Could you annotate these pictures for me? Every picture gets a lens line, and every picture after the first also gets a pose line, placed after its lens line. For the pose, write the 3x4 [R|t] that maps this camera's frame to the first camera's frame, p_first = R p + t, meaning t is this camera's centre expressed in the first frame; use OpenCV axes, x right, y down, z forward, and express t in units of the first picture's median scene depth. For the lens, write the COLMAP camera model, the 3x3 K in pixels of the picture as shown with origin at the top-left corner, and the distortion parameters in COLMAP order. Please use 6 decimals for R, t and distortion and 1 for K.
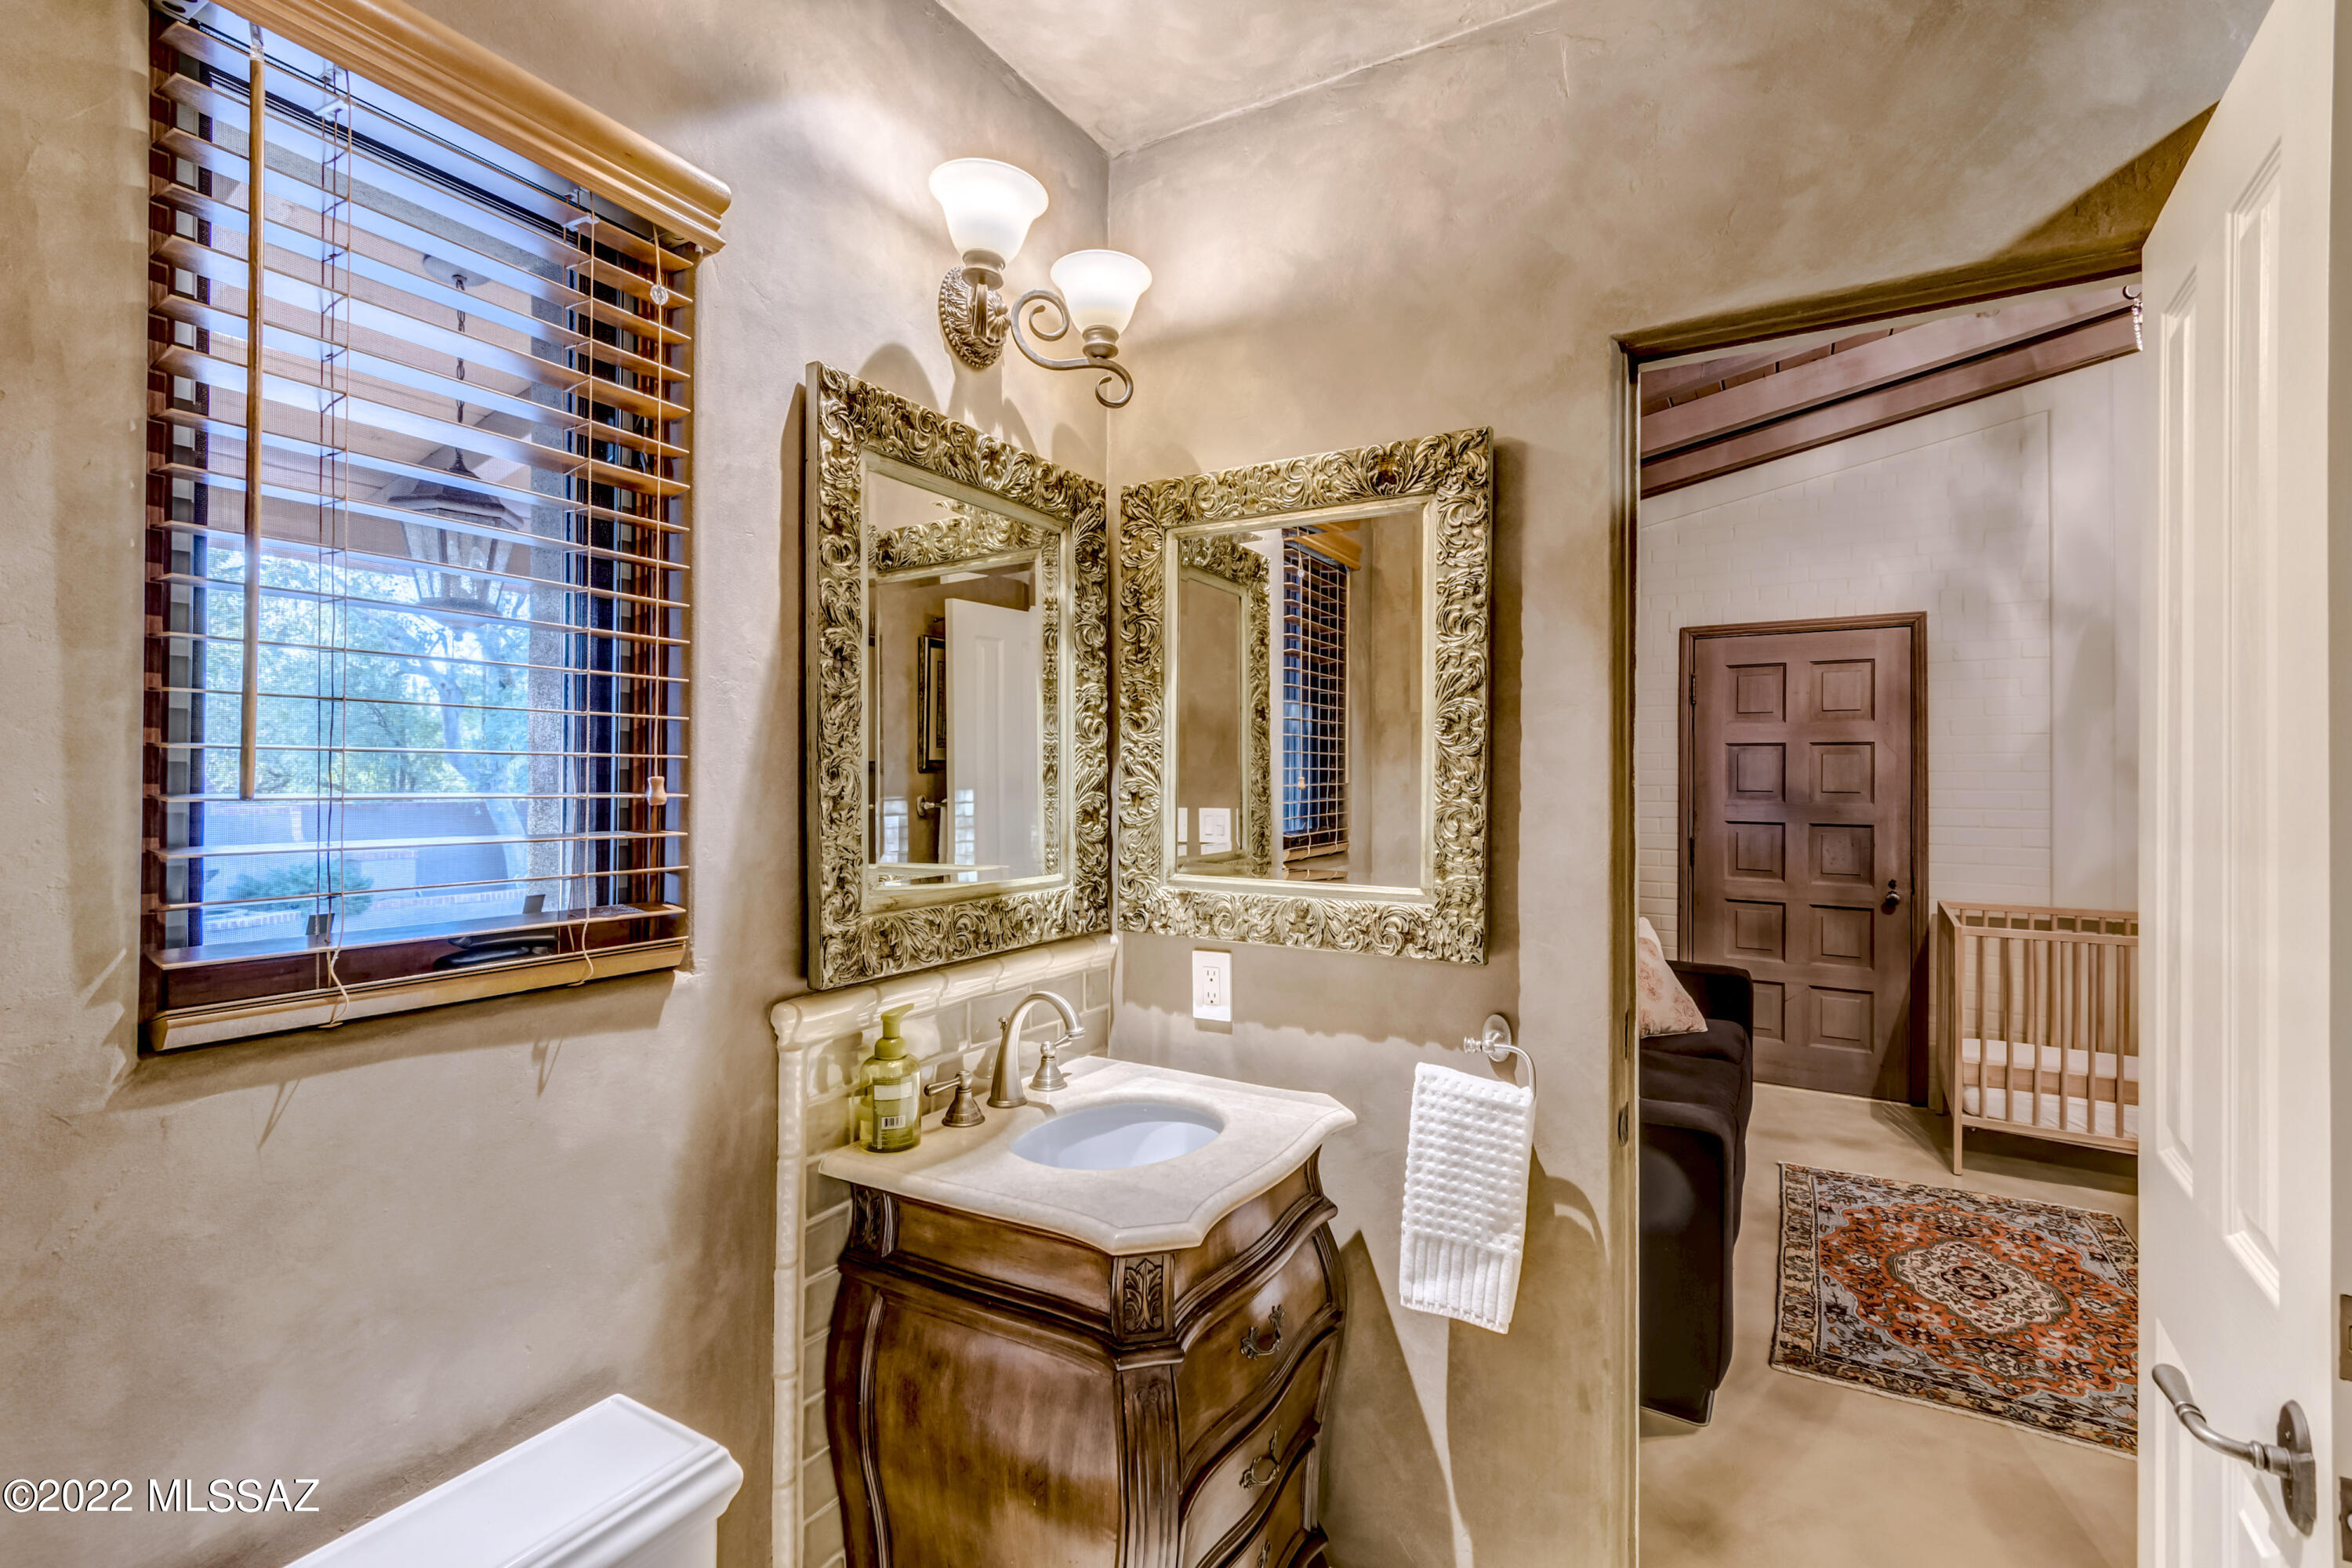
lens RADIAL K [[1039.1, 0, 1169.6], [0, 1039.1, 774.9], [0, 0, 1]] dist [-0.000442, -0.000247]
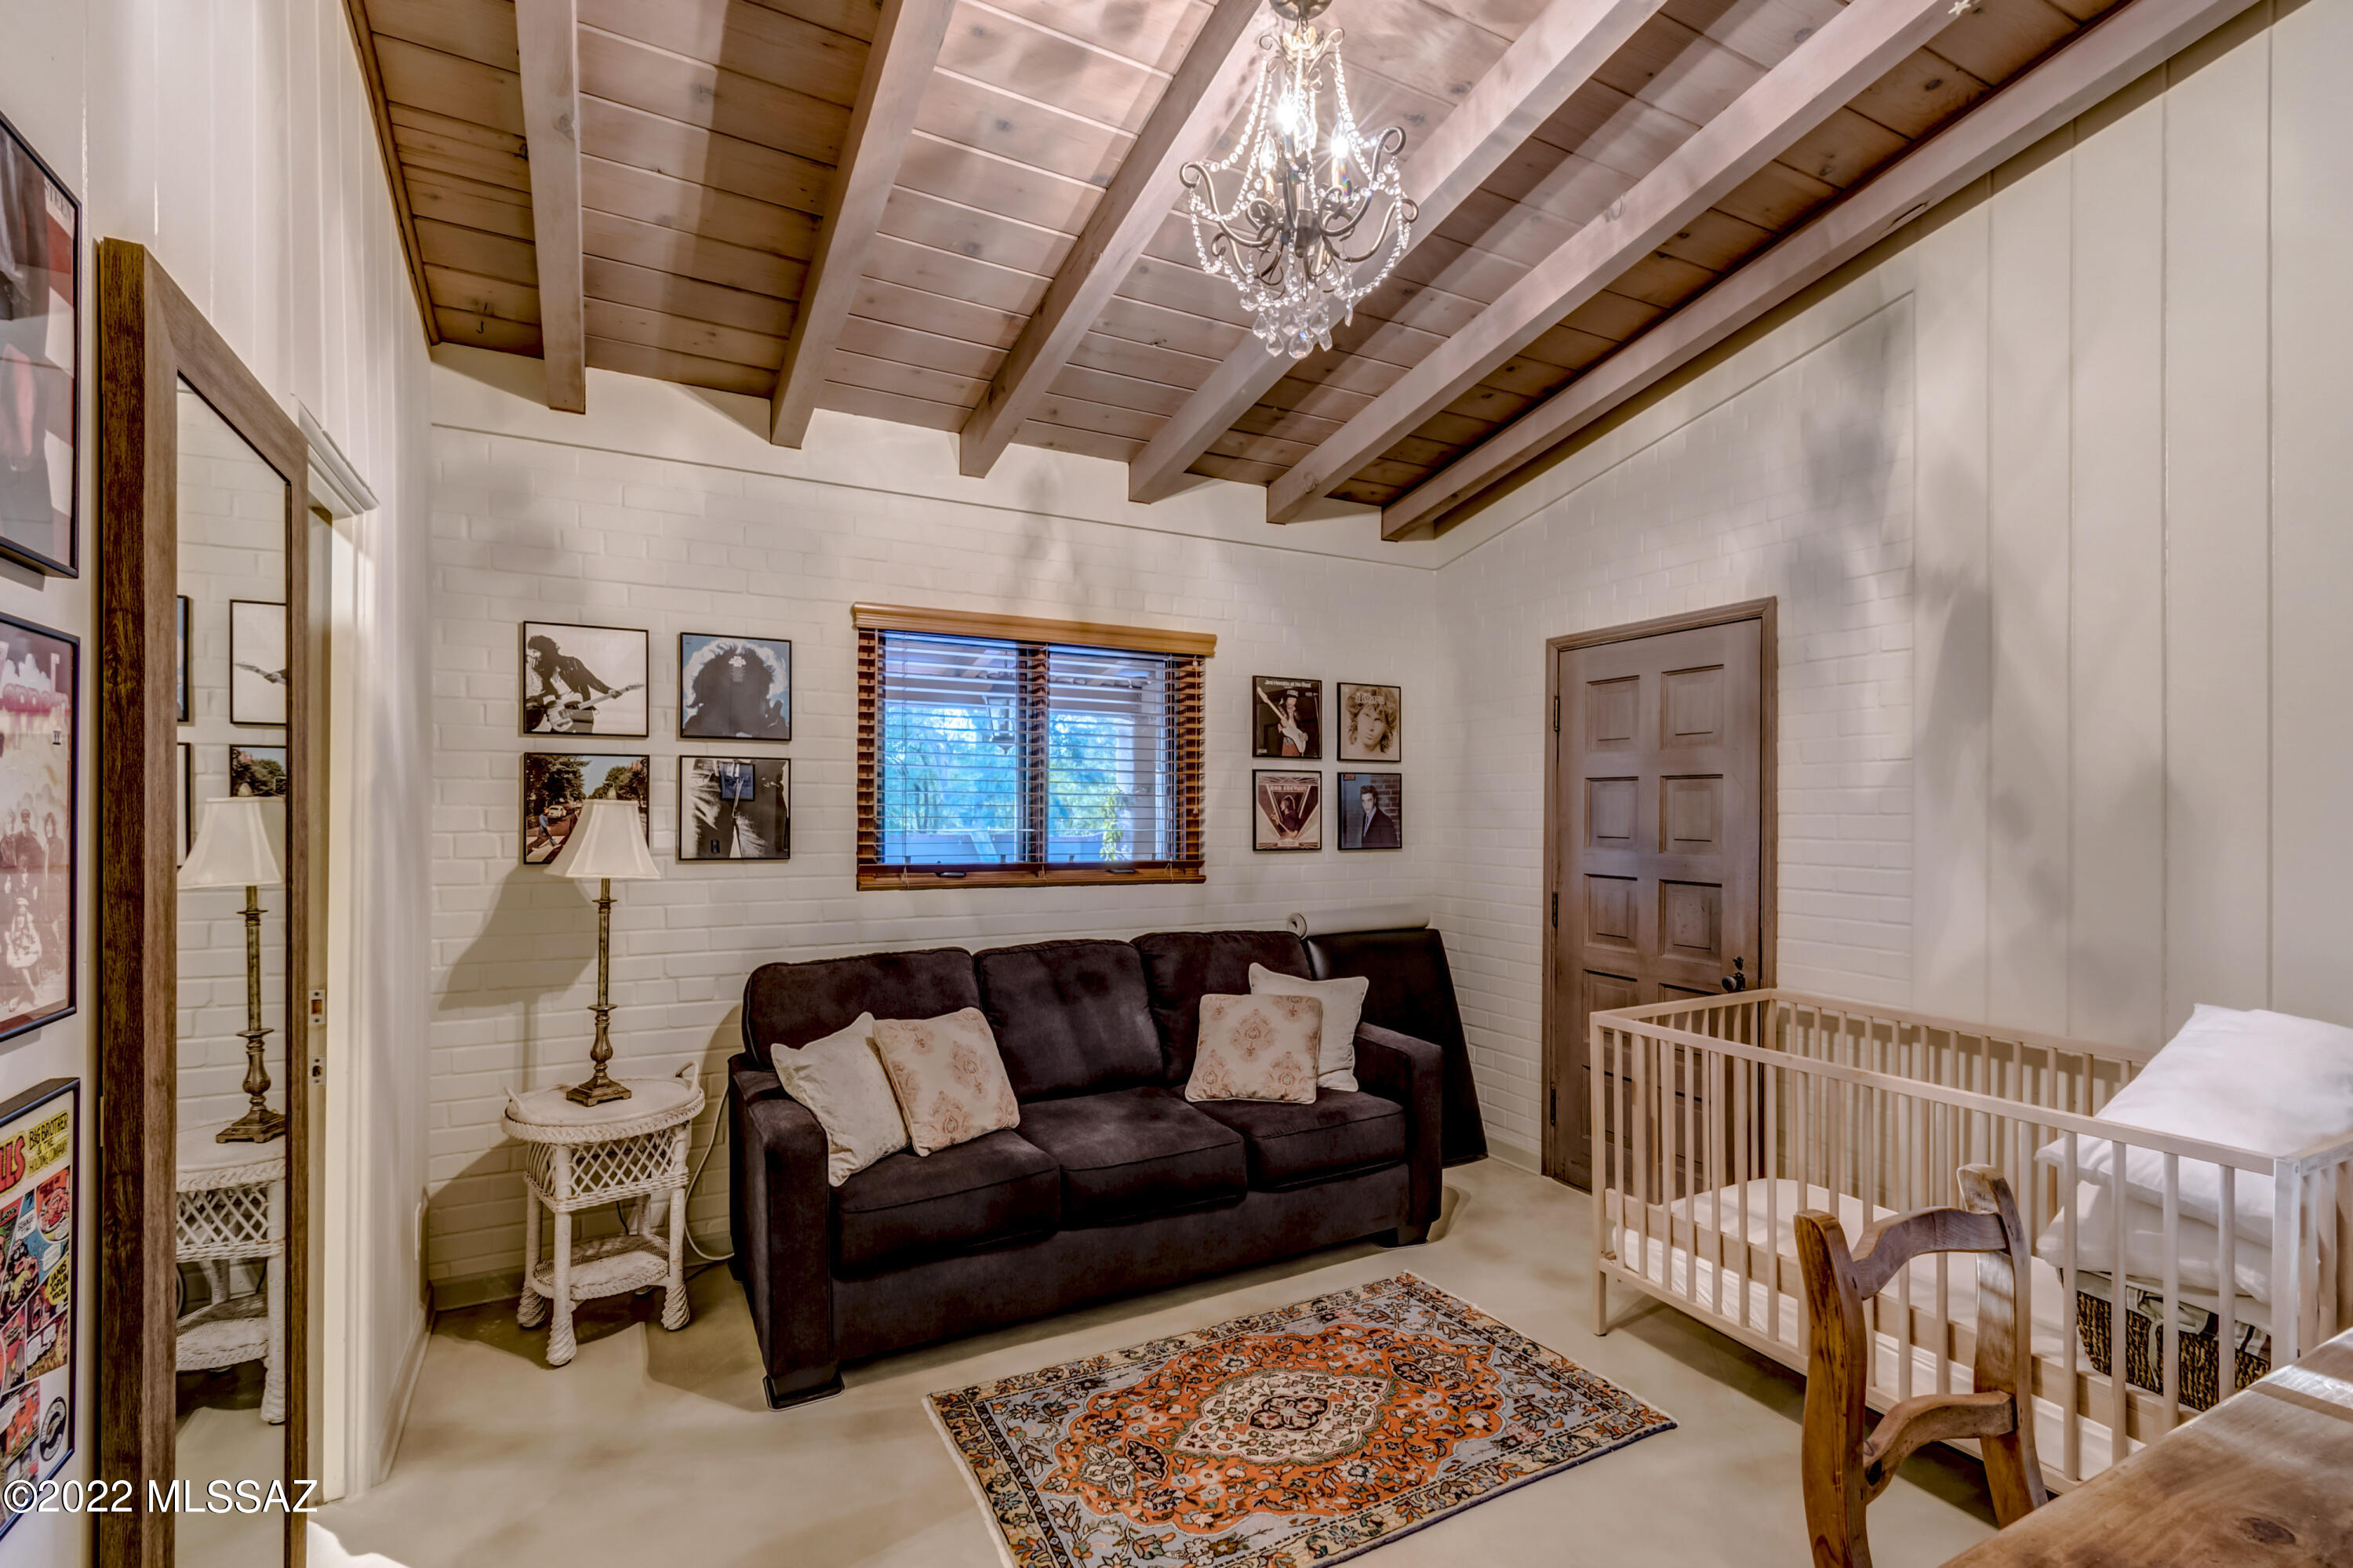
lens RADIAL K [[1056.7, 0, 1176.7], [0, 1056.7, 814.4], [0, 0, 1]] dist [0.001308, 0.000072]
pose [[0.854283, 0.002463, -0.519803, 0.908964], [0.000143, 0.999988, 0.004974, -0.007783], [0.519809, -0.004323, 0.854272, 0.164646]]
